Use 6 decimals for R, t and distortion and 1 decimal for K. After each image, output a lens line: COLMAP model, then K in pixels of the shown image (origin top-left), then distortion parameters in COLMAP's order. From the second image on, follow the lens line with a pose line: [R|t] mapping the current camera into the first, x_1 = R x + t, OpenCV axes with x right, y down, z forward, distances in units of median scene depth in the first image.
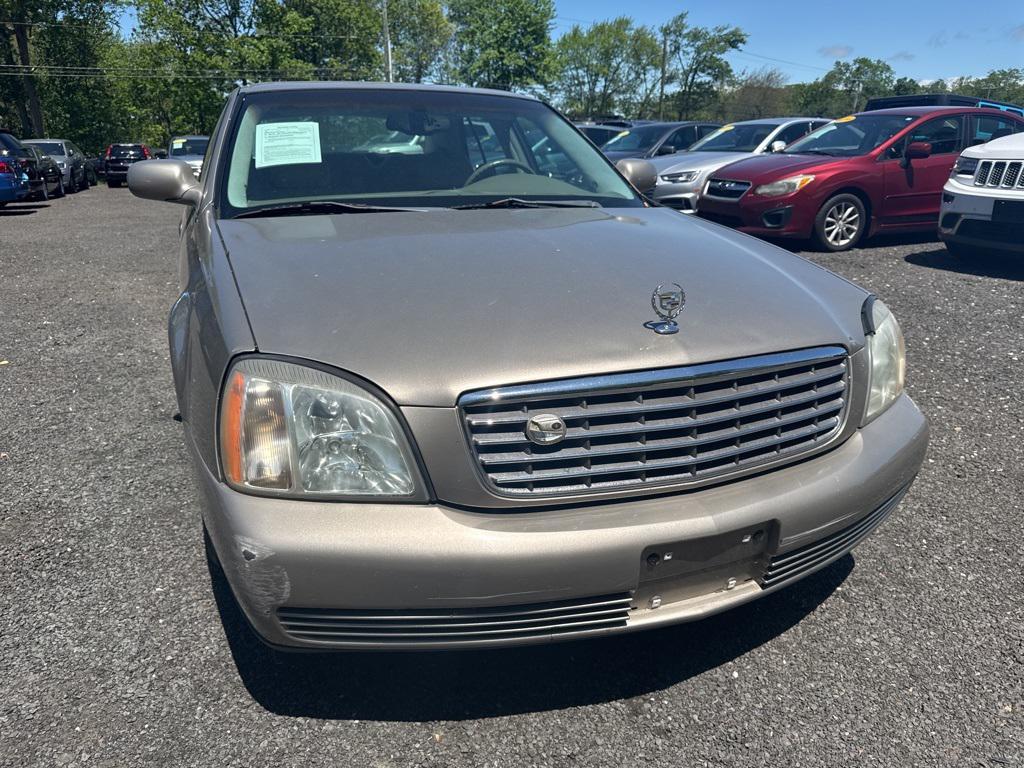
lens RADIAL K [[729.8, 0, 518.8], [0, 729.8, 385.3], [0, 0, 1]] dist [0.016163, -0.021324]
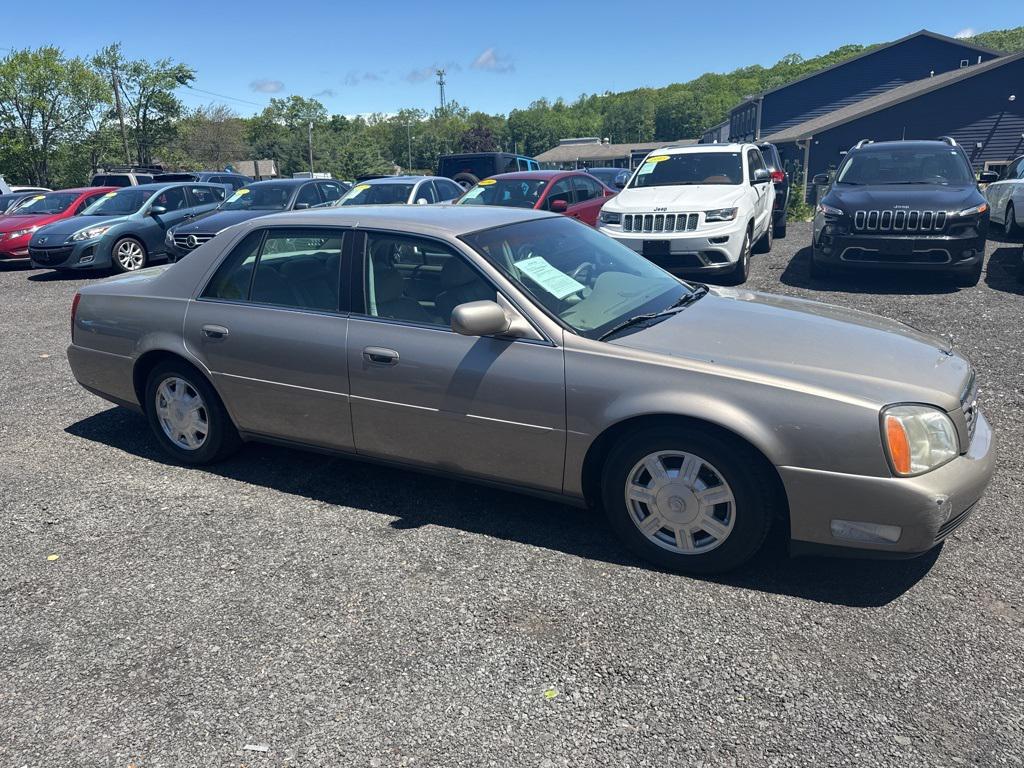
lens RADIAL K [[721.6, 0, 519.2], [0, 721.6, 386.3], [0, 0, 1]] dist [0.058181, -0.069094]
pose [[0.768819, -0.209101, 0.604313, -0.341286], [0.231404, 0.971954, 0.041913, -0.060072], [-0.596128, 0.107617, 0.795644, 0.010683]]
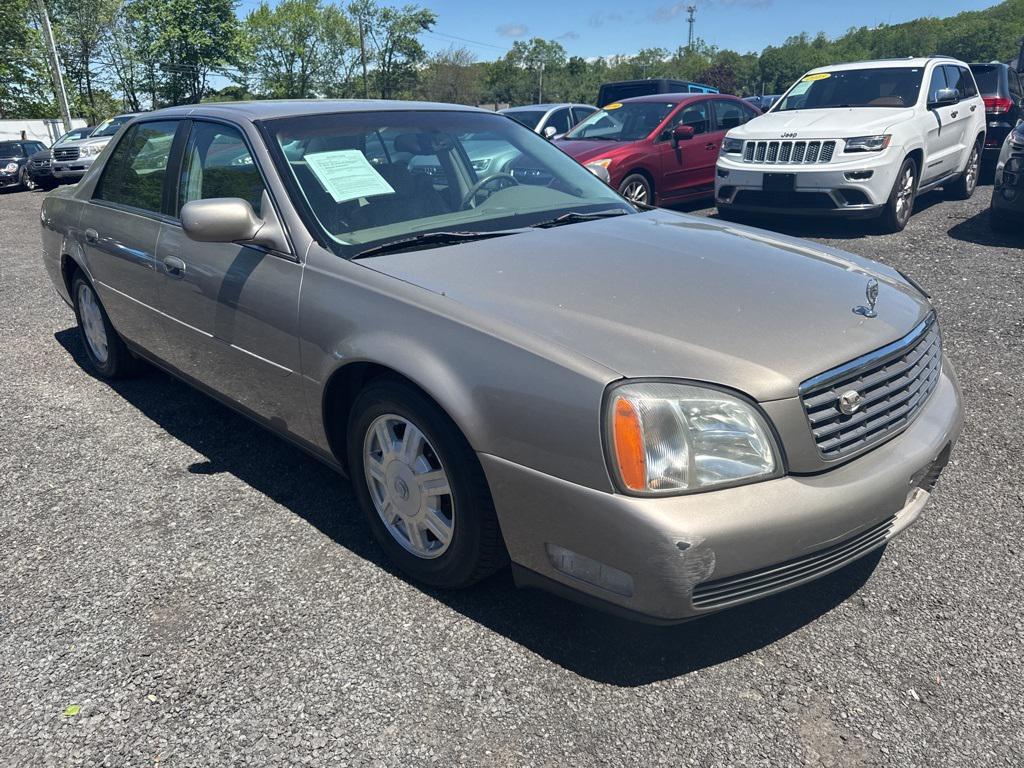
lens RADIAL K [[729.8, 0, 518.8], [0, 729.8, 385.3], [0, 0, 1]] dist [0.016163, -0.021324]
pose [[0.925859, -0.156783, 0.343808, -0.143206], [0.148218, 0.987627, 0.051232, -0.018457], [-0.347586, 0.003525, 0.937641, -0.003508]]
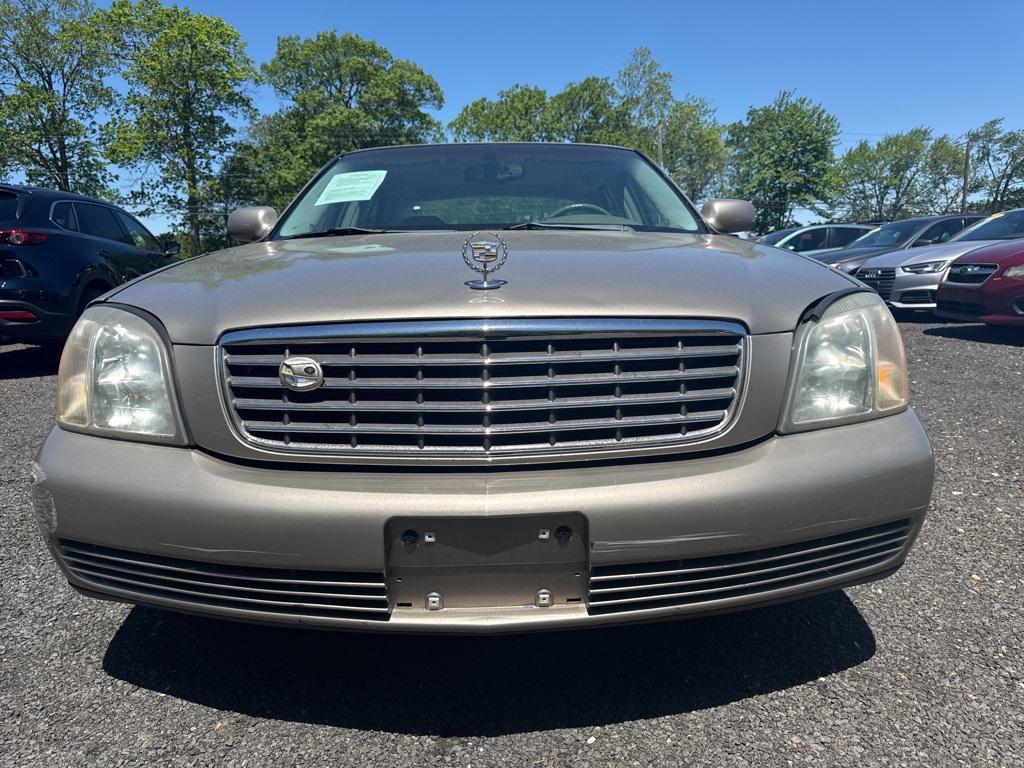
lens RADIAL K [[729.8, 0, 518.8], [0, 729.8, 385.3], [0, 0, 1]] dist [0.016163, -0.021324]
pose [[0.932989, 0.033282, -0.358364, 0.093398], [-0.089239, 0.986014, -0.140759, 0.026854], [0.348667, 0.163306, 0.922910, 0.037521]]
